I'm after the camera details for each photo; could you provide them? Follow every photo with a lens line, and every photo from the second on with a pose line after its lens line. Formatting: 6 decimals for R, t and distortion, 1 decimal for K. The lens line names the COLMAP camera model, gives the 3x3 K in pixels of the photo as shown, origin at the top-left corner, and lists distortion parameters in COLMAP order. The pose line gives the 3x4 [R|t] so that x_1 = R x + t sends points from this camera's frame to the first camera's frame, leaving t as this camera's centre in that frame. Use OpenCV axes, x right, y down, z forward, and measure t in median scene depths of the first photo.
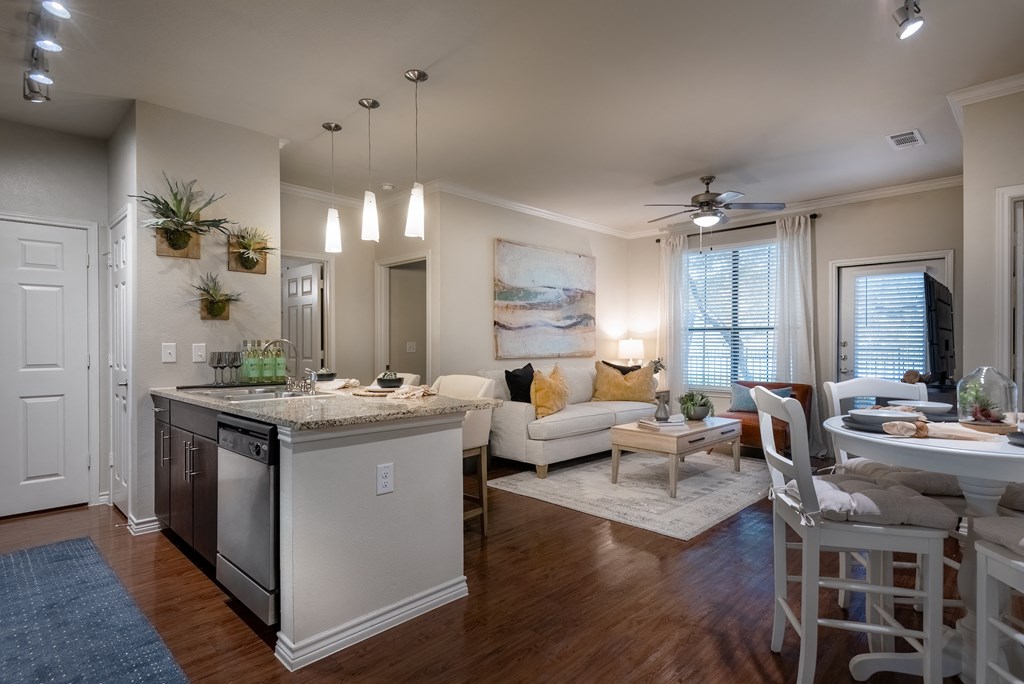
lens RADIAL K [[554.1, 0, 530.7], [0, 554.1, 342.1], [0, 0, 1]] dist [0.007043, -0.000721]
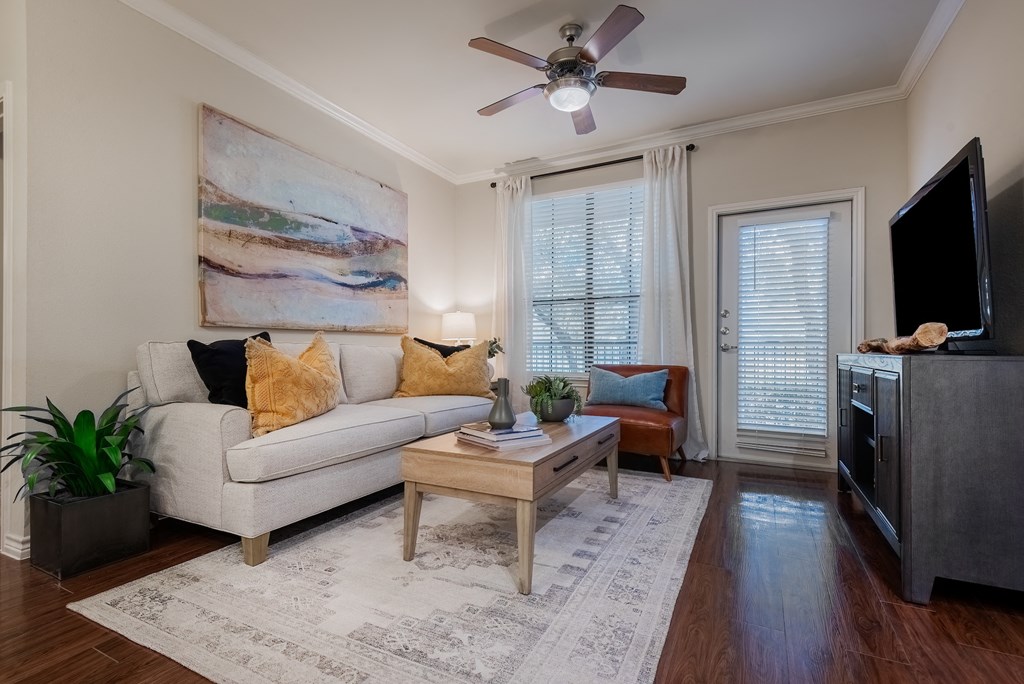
lens RADIAL K [[467.5, 0, 532.7], [0, 467.5, 352.1], [0, 0, 1]] dist [0.007697, -0.002218]
pose [[0.952862, -0.004755, 0.303366, 0.104724], [0.001846, 0.999950, 0.009876, 0.051548], [-0.303398, -0.008850, 0.952823, 0.455740]]
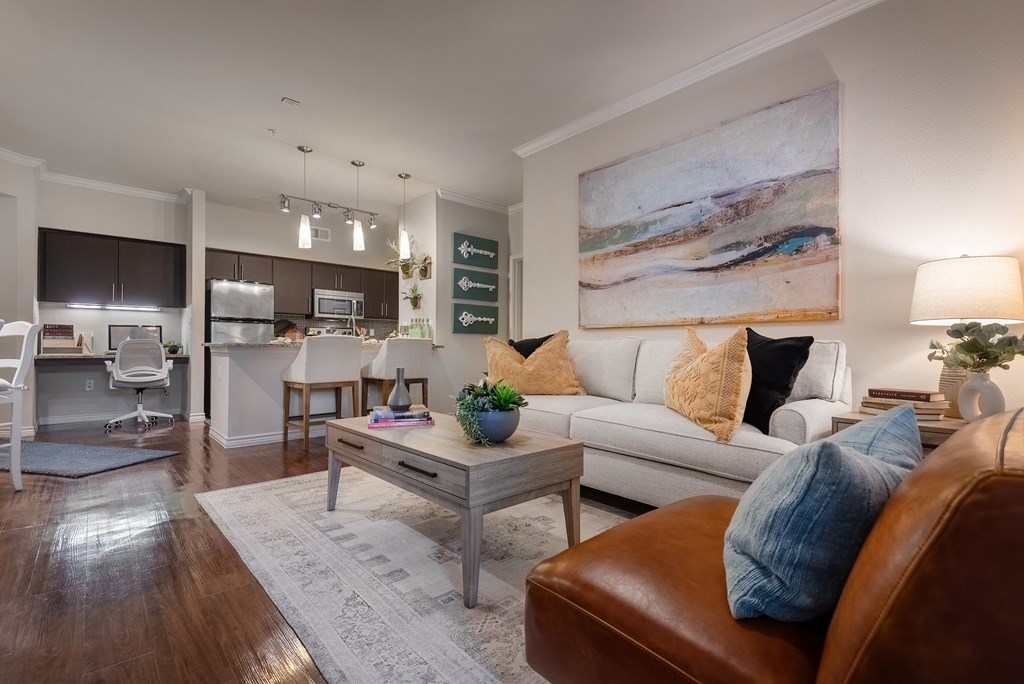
lens RADIAL K [[467.5, 0, 486.9], [0, 467.5, 358.5], [0, 0, 1]] dist [0.007697, -0.002218]
pose [[-0.117116, 0.026420, -0.992767, 0.603357], [0.004898, 0.999649, 0.026025, 0.053793], [0.993106, -0.001815, -0.117204, 0.933828]]
